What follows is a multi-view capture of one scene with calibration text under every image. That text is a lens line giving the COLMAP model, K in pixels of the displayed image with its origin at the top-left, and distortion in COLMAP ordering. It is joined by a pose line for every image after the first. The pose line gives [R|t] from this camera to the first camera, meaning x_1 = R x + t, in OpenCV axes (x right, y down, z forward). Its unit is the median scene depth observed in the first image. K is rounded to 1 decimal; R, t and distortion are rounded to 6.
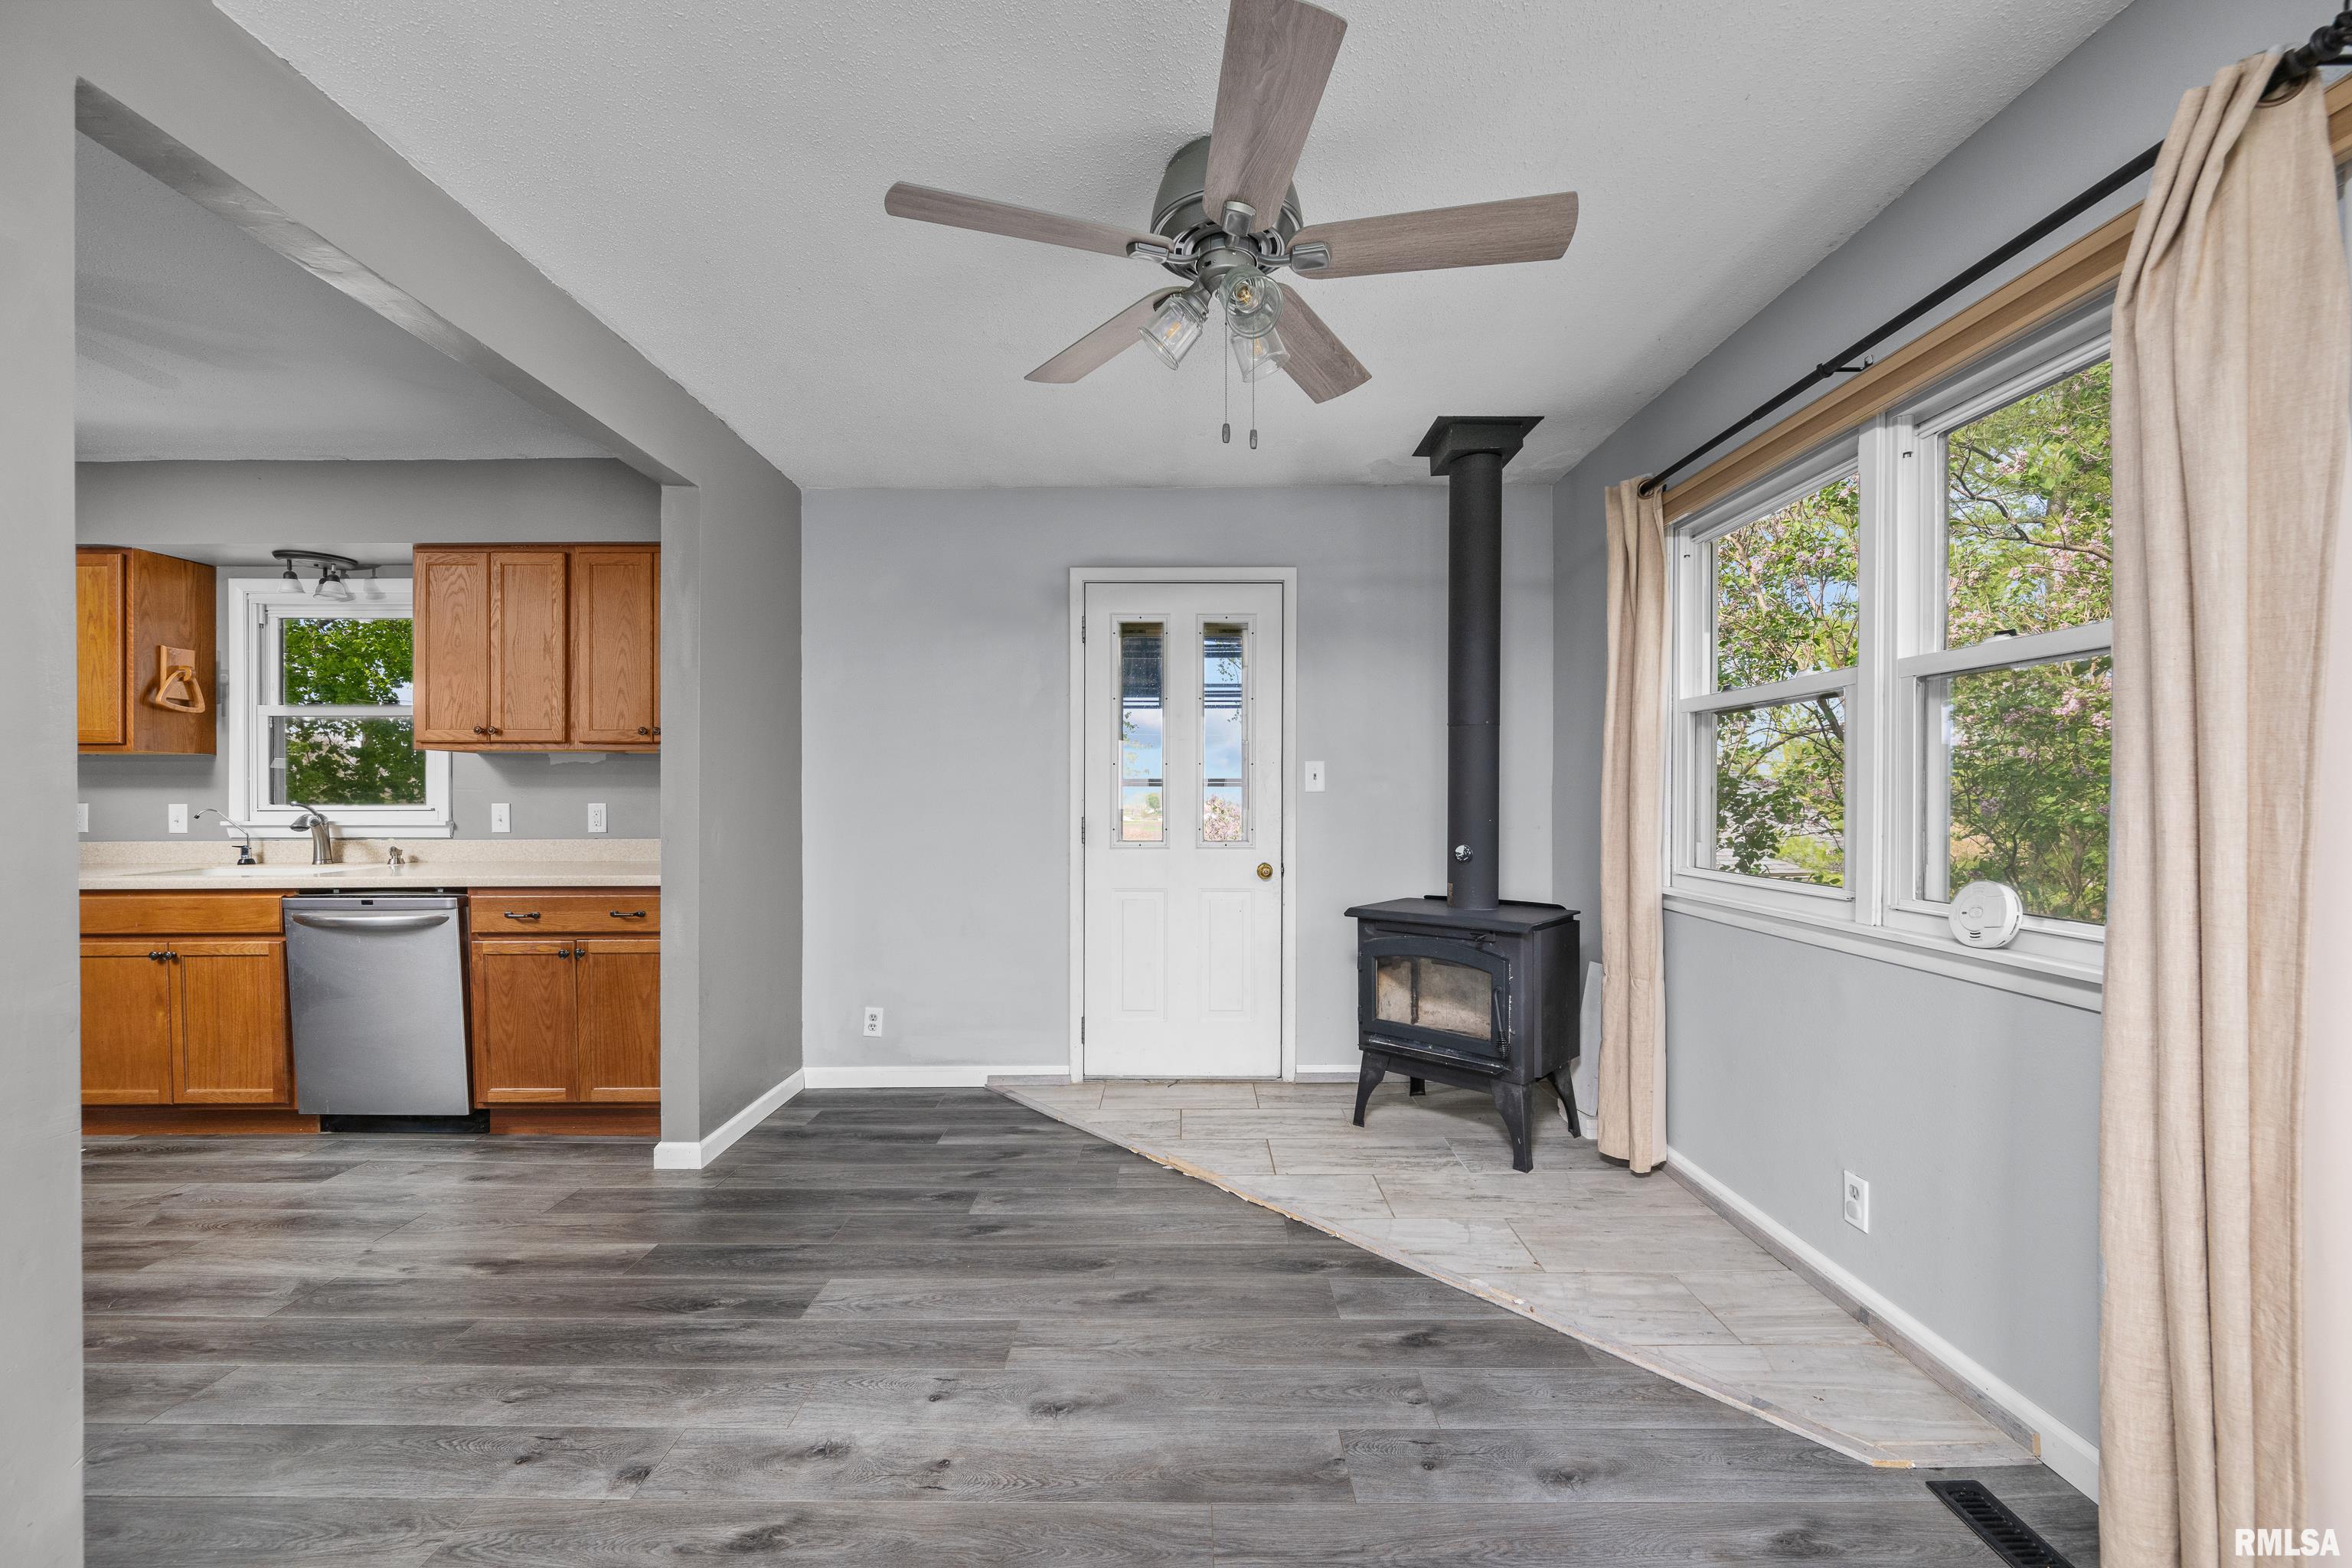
lens RADIAL K [[921.7, 0, 1173.8], [0, 921.7, 805.5], [0, 0, 1]] dist [0.000650, -0.000681]
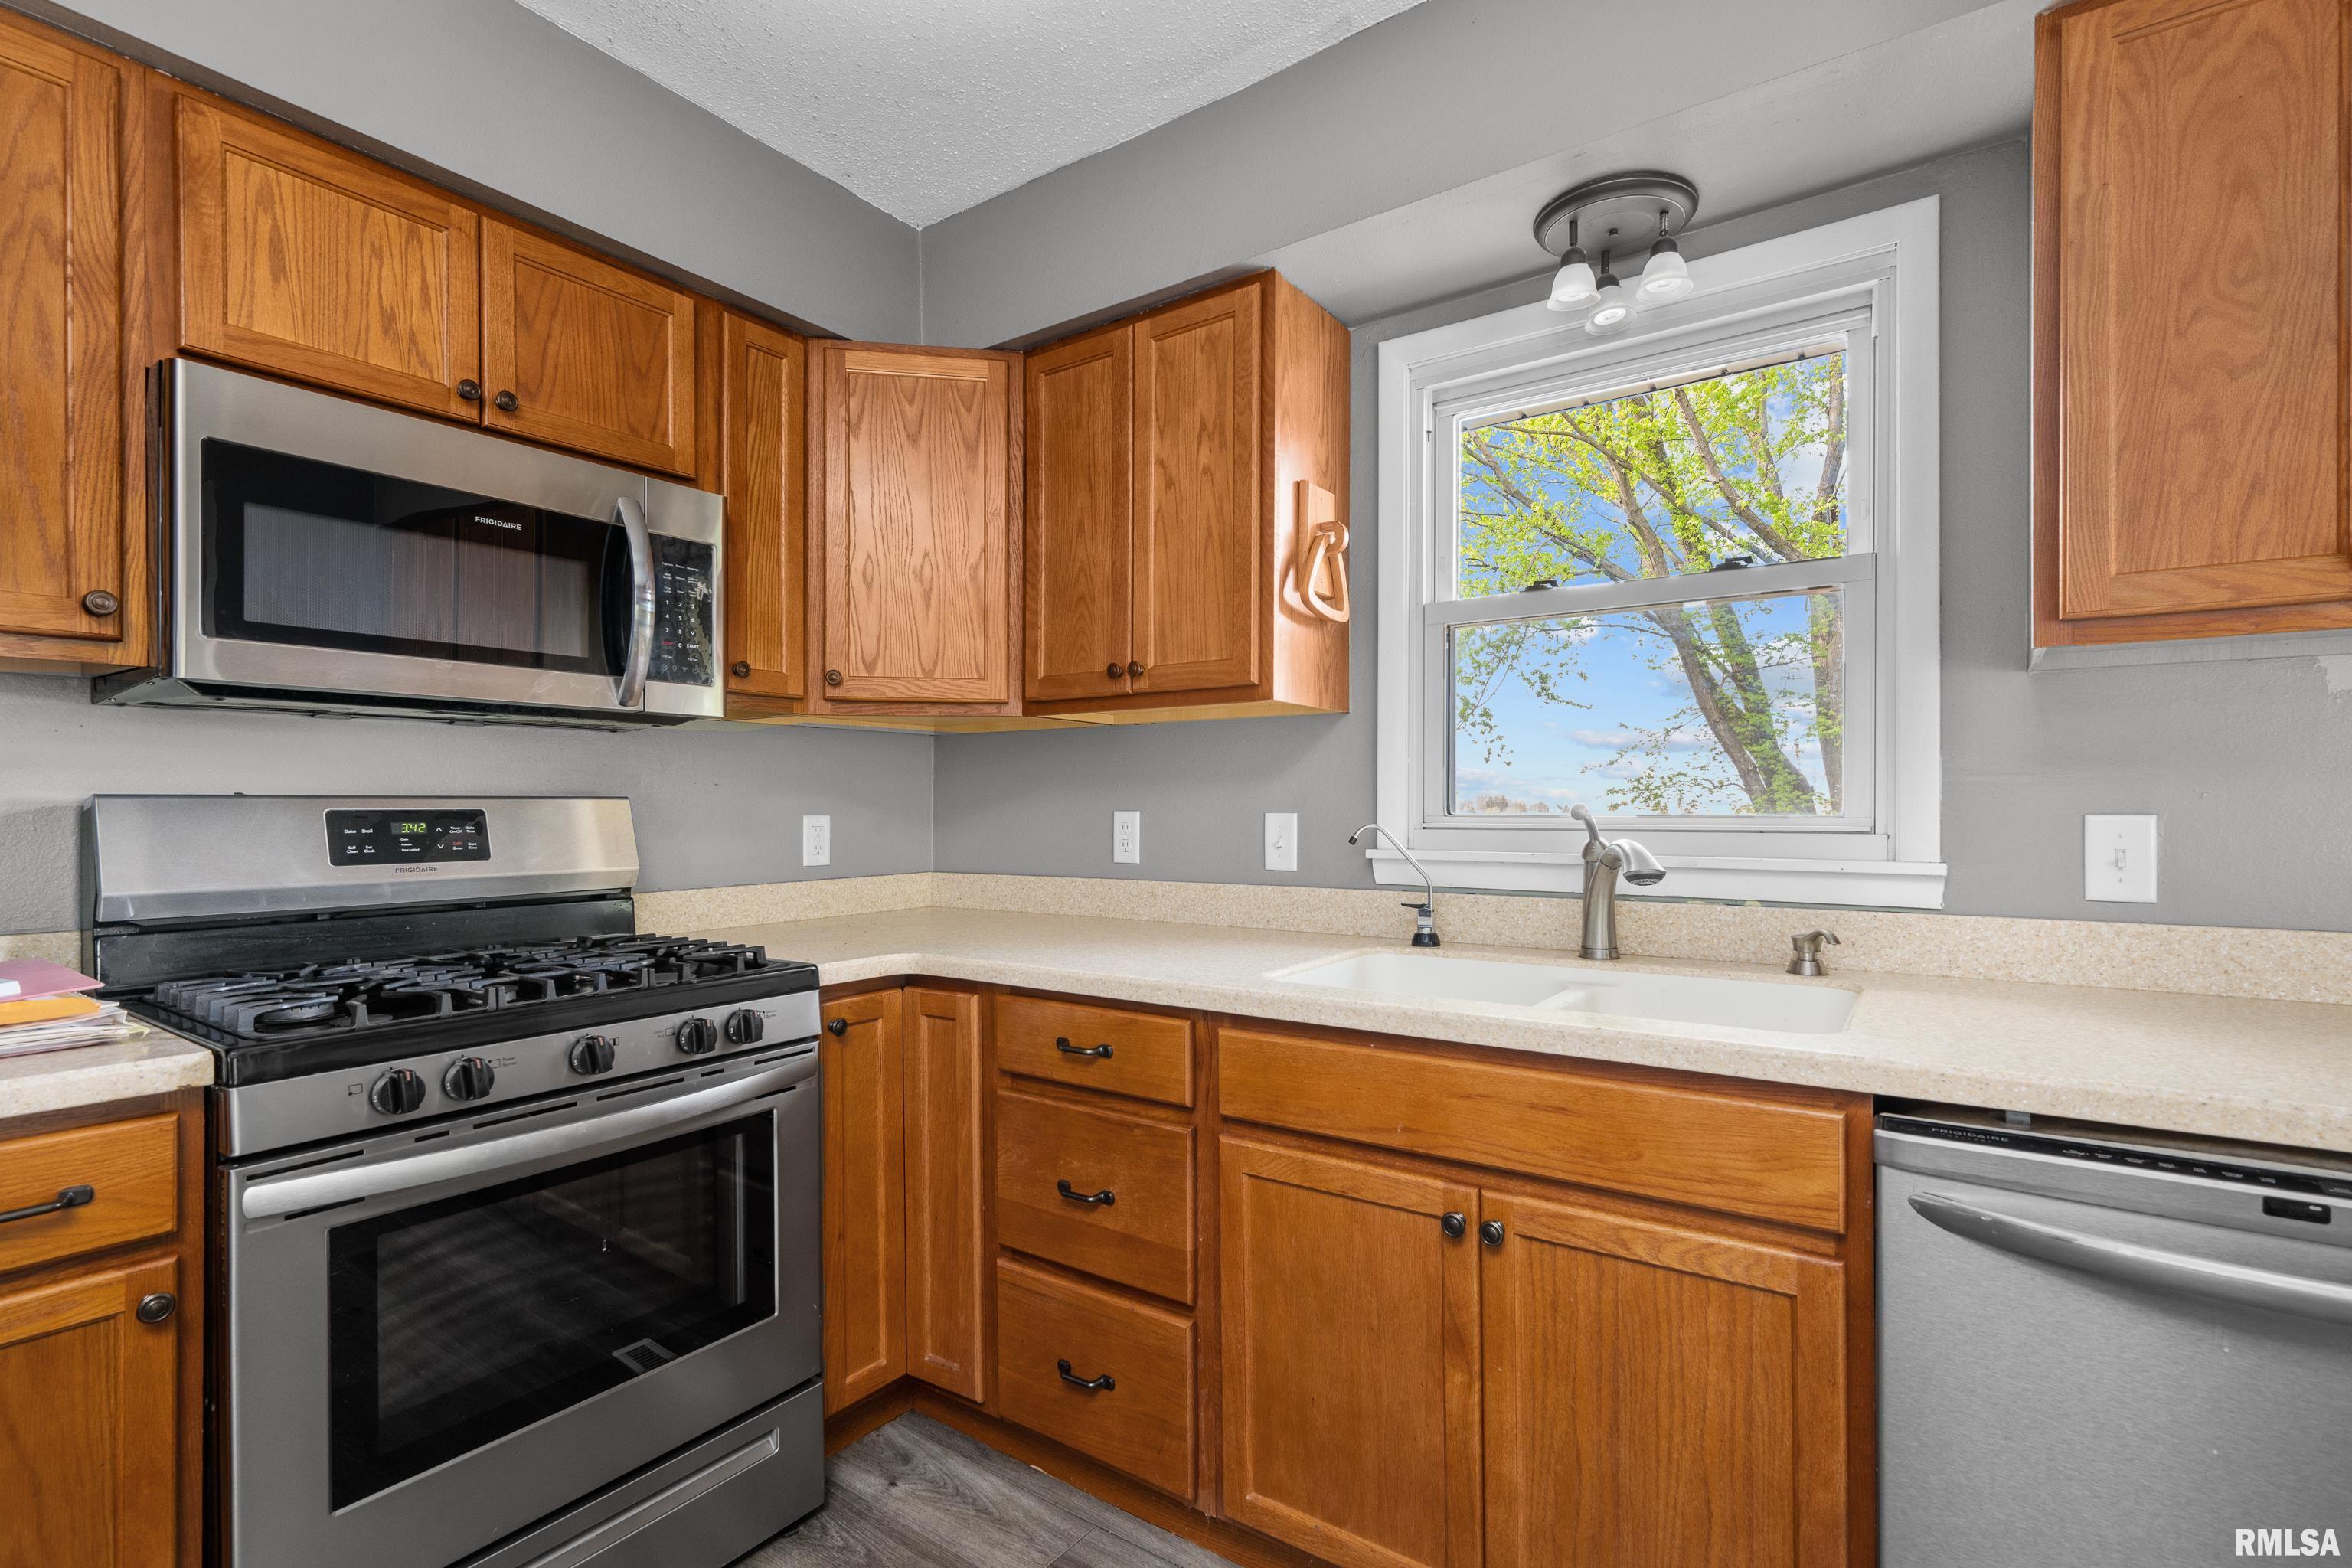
lens RADIAL K [[1082.5, 0, 1184.2], [0, 1082.5, 806.8], [0, 0, 1]] dist [0.001330, 0.000446]
pose [[0.819736, 0.000657, -0.572741, -0.942941], [-0.005773, 0.999958, -0.007116, -0.000341], [0.572713, 0.009140, 0.819705, 0.578358]]
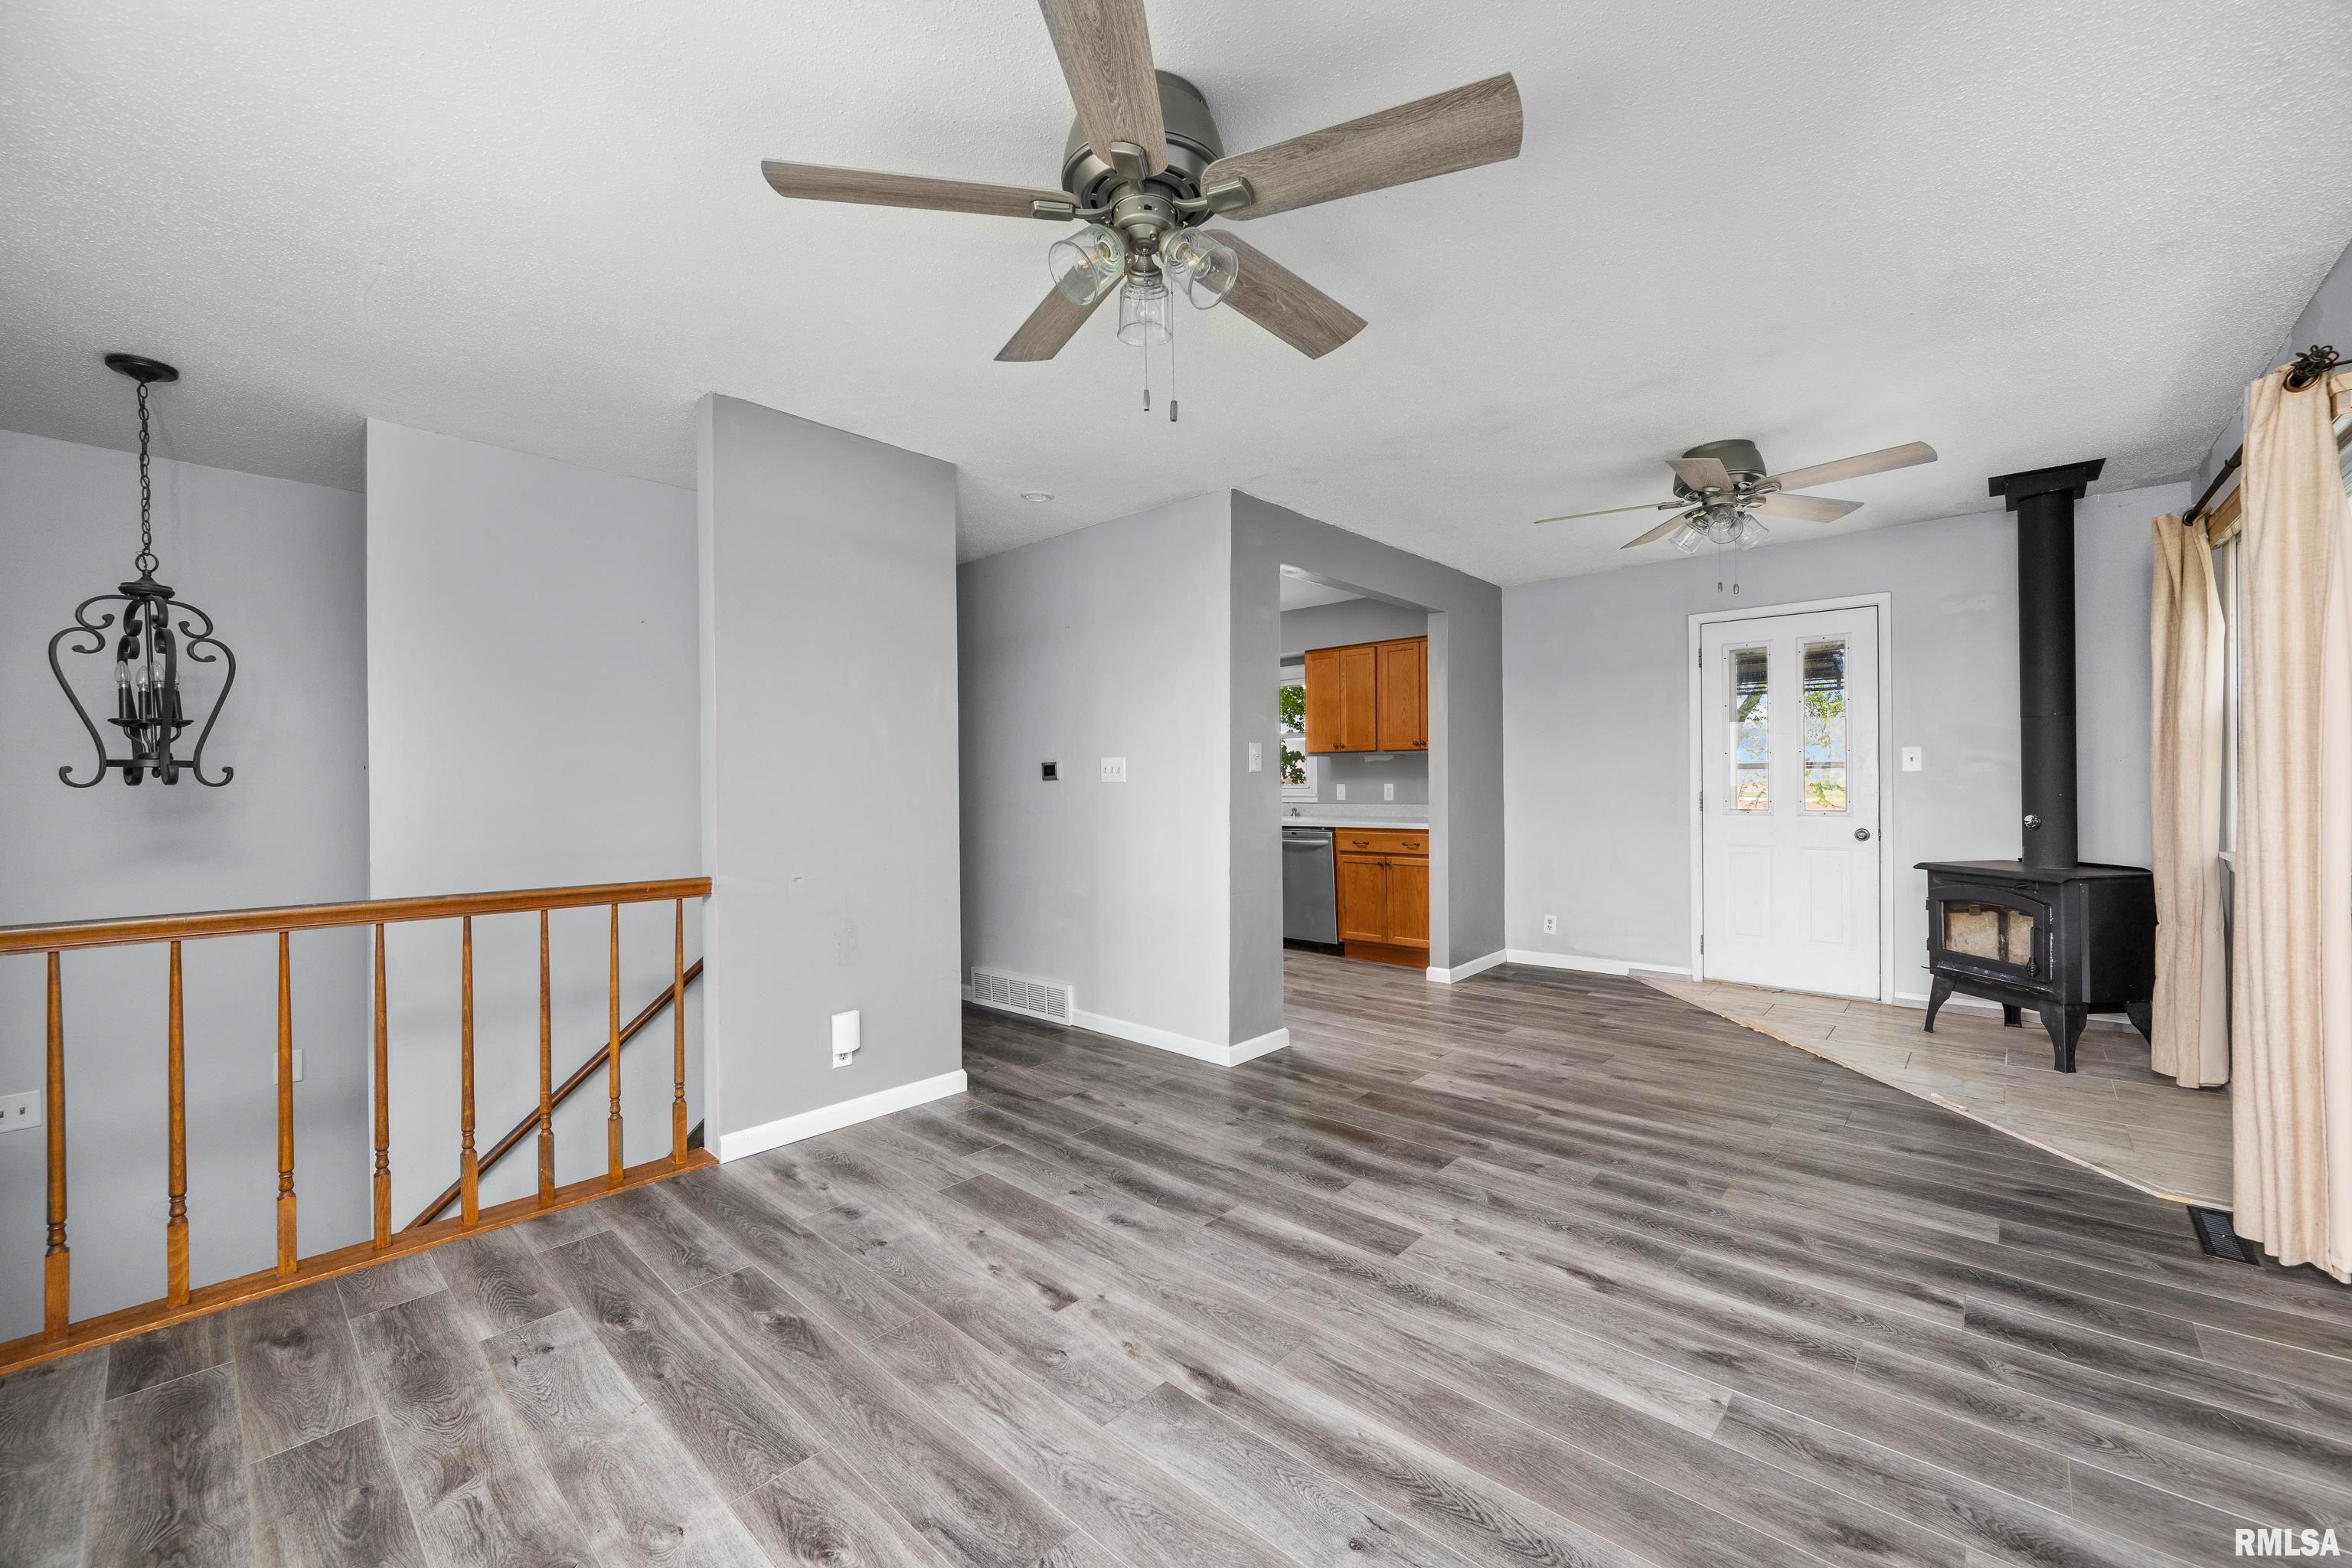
lens RADIAL K [[921.7, 0, 1179.6], [0, 921.7, 781.2], [0, 0, 1]] dist [0.000650, -0.000681]
pose [[0.747008, -0.006547, -0.664783, 0.287387], [0.006583, 0.999975, -0.002451, -0.006830], [0.664783, -0.002546, 0.747032, -0.681971]]
